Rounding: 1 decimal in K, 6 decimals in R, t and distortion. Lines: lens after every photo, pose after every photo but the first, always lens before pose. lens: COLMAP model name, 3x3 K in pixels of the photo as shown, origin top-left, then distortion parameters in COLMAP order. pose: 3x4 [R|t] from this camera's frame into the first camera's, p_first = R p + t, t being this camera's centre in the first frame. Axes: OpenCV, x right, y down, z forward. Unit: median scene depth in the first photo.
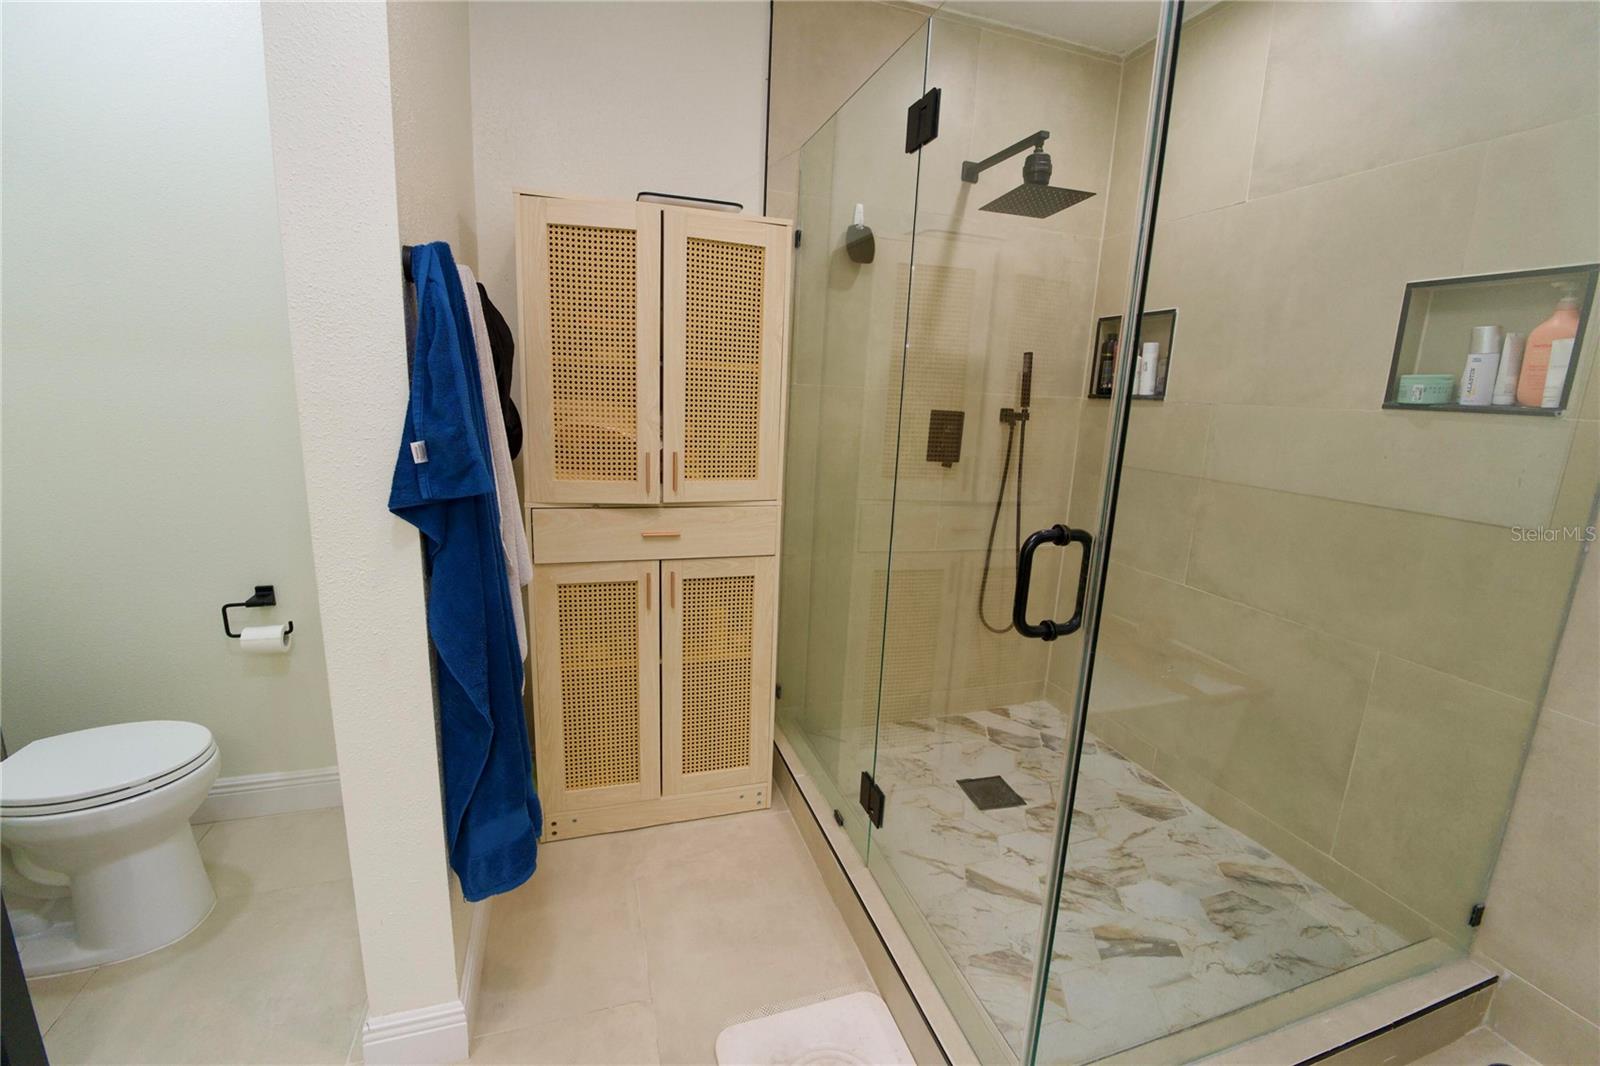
lens RADIAL K [[672.3, 0, 800.0], [0, 672.3, 533.0], [0, 0, 1]] dist [-0.022320, -0.000408]
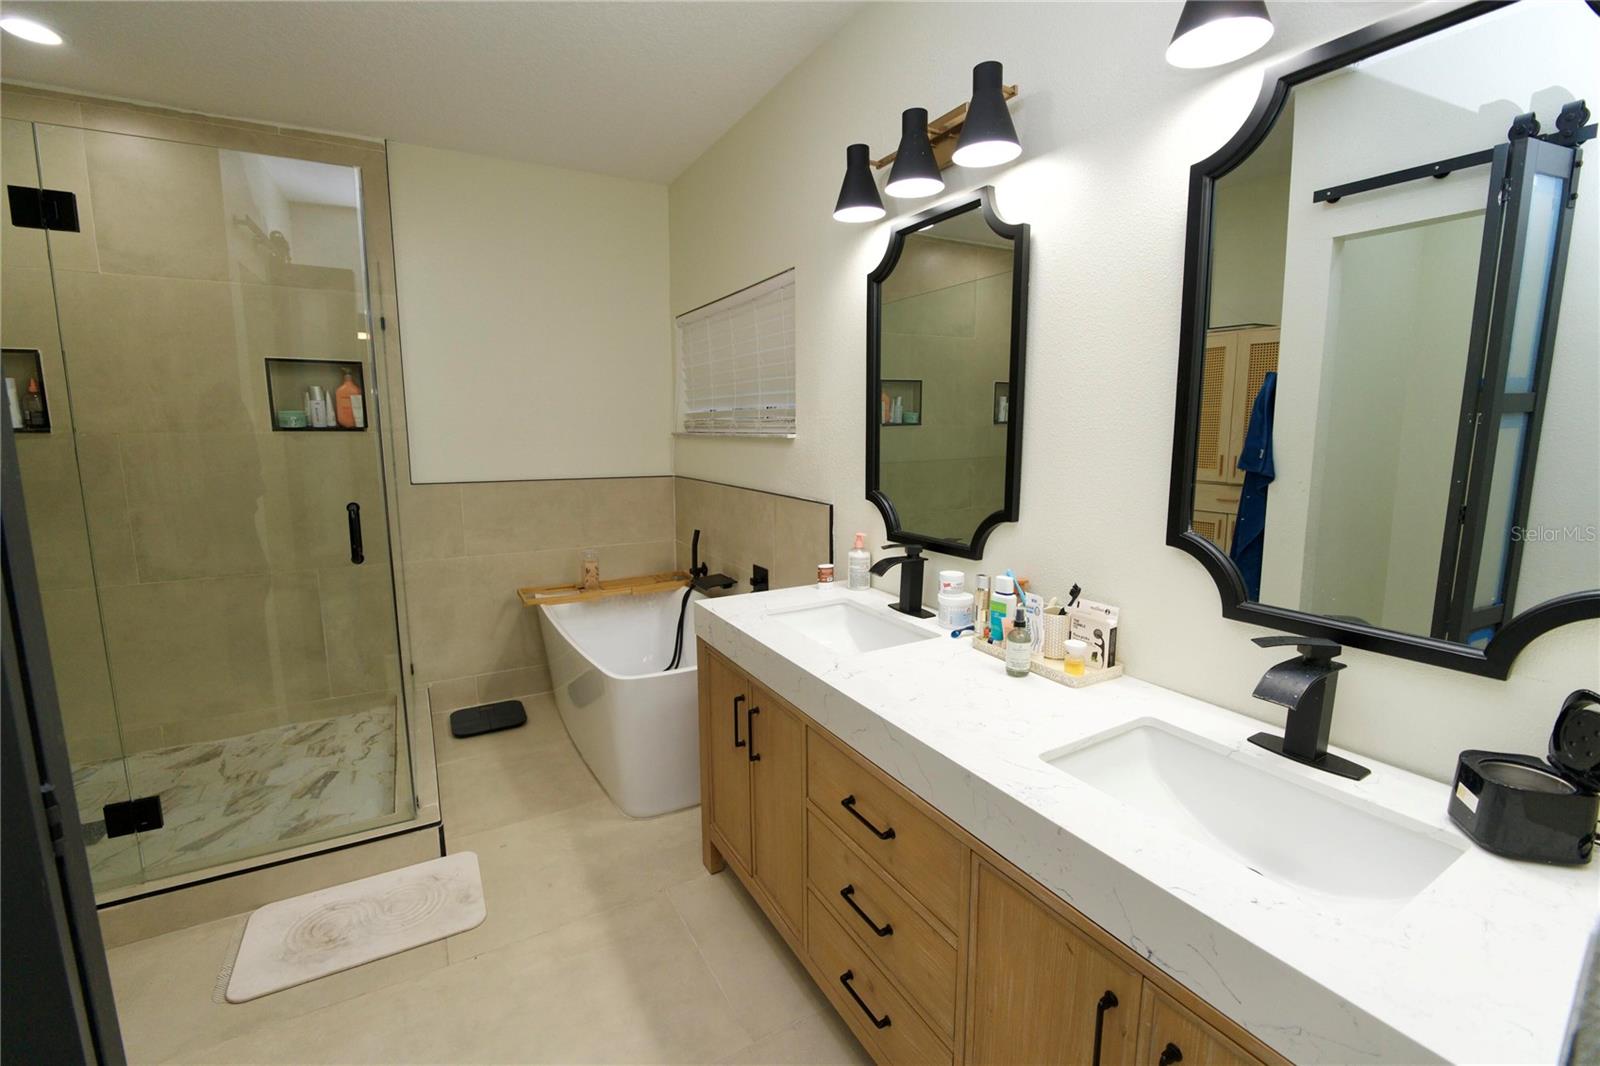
lens RADIAL K [[672.3, 0, 800.0], [0, 672.3, 533.0], [0, 0, 1]] dist [-0.022320, -0.000408]
pose [[-0.210053, -0.188173, 0.959411, -1.067843], [0.192024, 0.954250, 0.229202, -0.069154], [-0.958647, 0.232374, -0.164309, 0.049218]]
